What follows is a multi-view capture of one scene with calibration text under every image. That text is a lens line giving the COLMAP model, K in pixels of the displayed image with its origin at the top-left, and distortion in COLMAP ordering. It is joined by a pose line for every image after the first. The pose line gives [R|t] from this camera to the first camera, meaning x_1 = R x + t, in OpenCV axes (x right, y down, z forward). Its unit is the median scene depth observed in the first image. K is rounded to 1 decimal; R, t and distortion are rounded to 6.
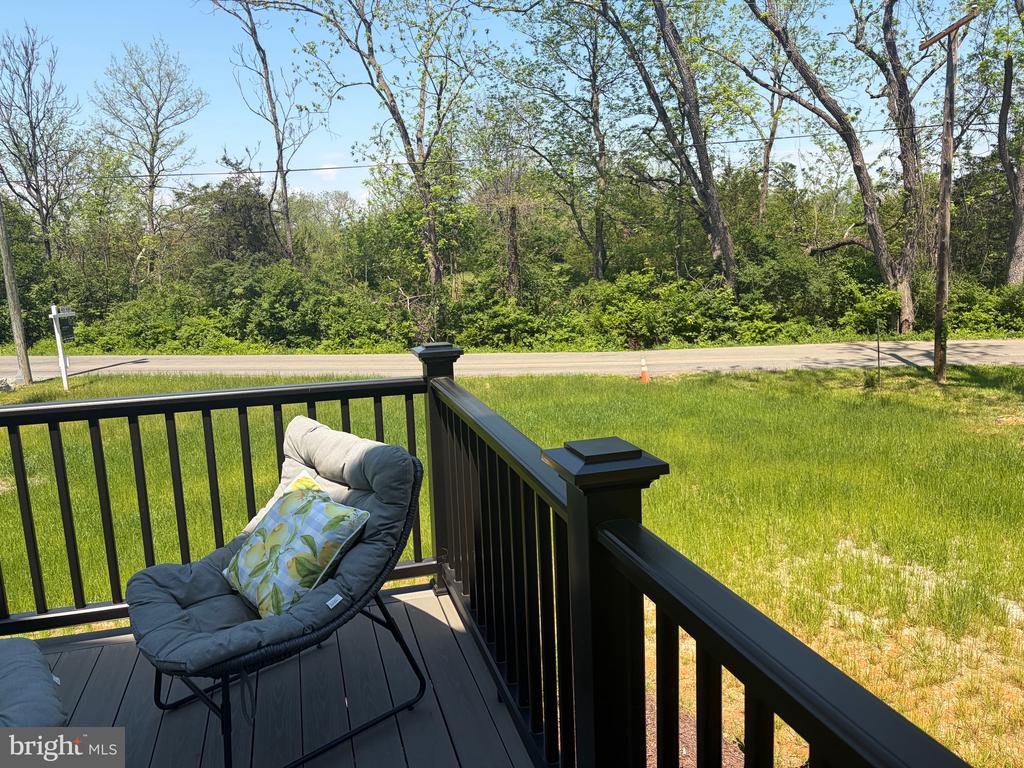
lens RADIAL K [[771.7, 0, 508.8], [0, 771.7, 387.6], [0, 0, 1]] dist [0.052536, -0.053390]
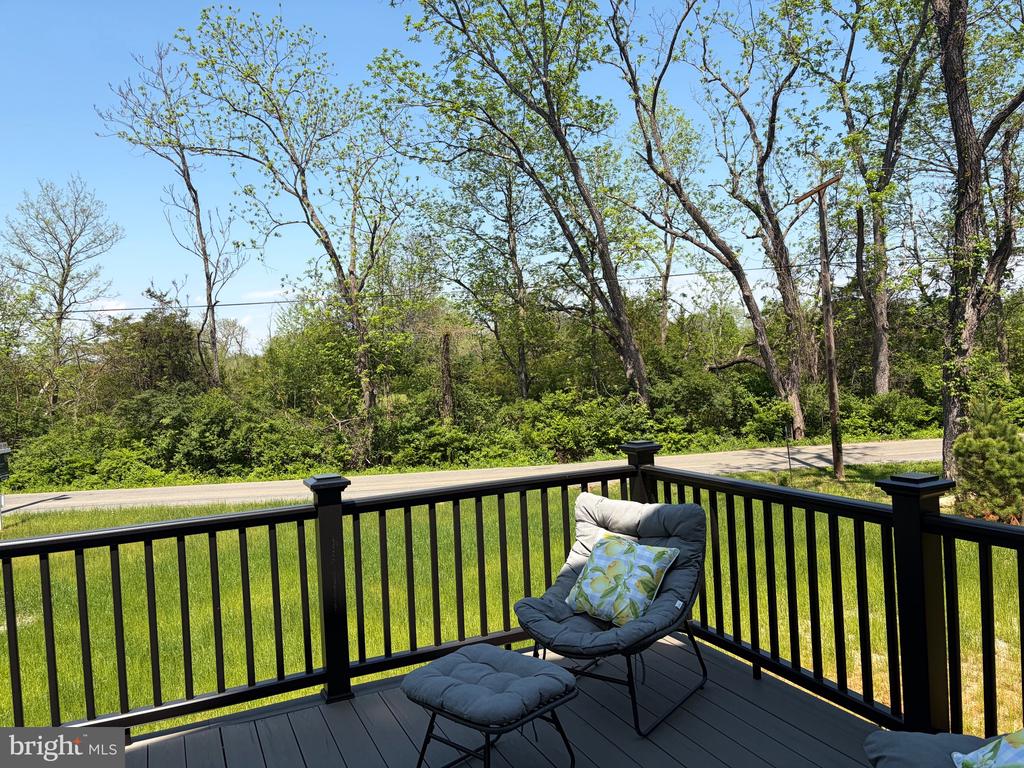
lens RADIAL K [[771.7, 0, 520.7], [0, 771.7, 389.5], [0, 0, 1]] dist [0.052536, -0.053390]
pose [[0.986903, -0.026095, 0.159189, -0.061277], [0.050061, 0.987651, -0.148458, 0.005430], [-0.153349, 0.154483, 0.976022, -0.040900]]
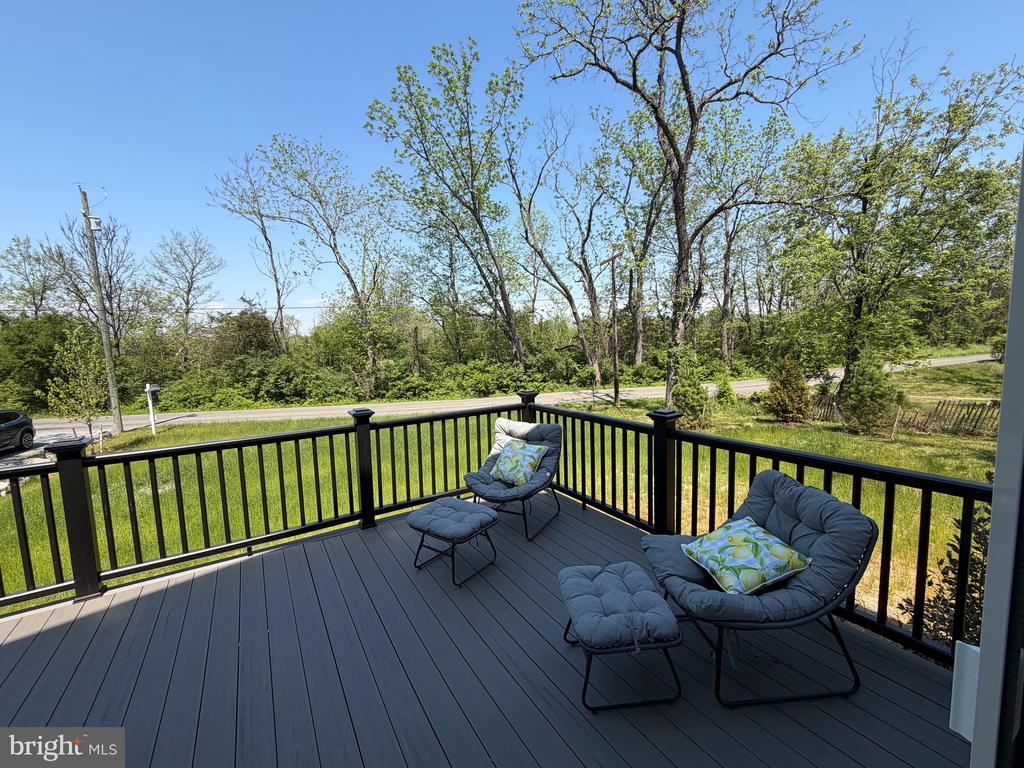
lens RADIAL K [[408.7, 0, 511.3], [0, 408.7, 383.6], [0, 0, 1]] dist [-0.000023, -0.000542]
pose [[0.956347, -0.026587, 0.291020, -0.065241], [0.051940, 0.995462, -0.079740, 0.003427], [-0.287579, 0.091375, 0.953388, -0.040701]]
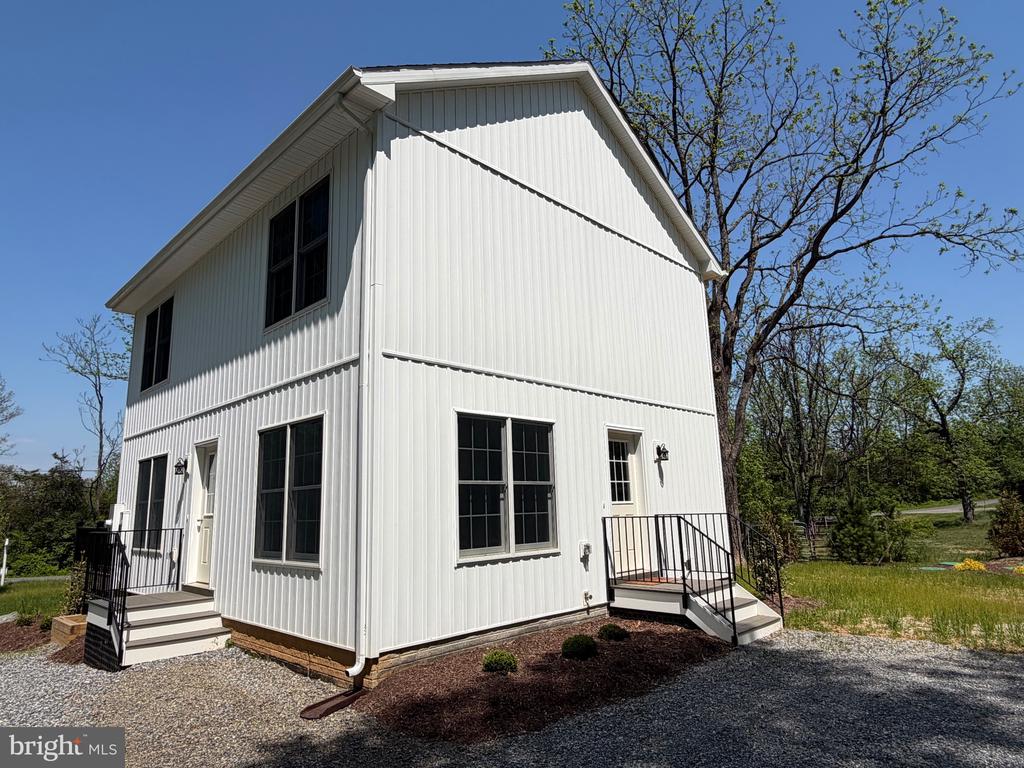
lens RADIAL K [[610.1, 0, 508.1], [0, 610.1, 388.0], [0, 0, 1]] dist [0.000919, 0.000306]
pose [[0.867177, 0.103300, 0.487168, -0.206311], [0.087383, 0.931509, -0.353064, 0.120128], [-0.490273, 0.348740, 0.798757, -0.587585]]
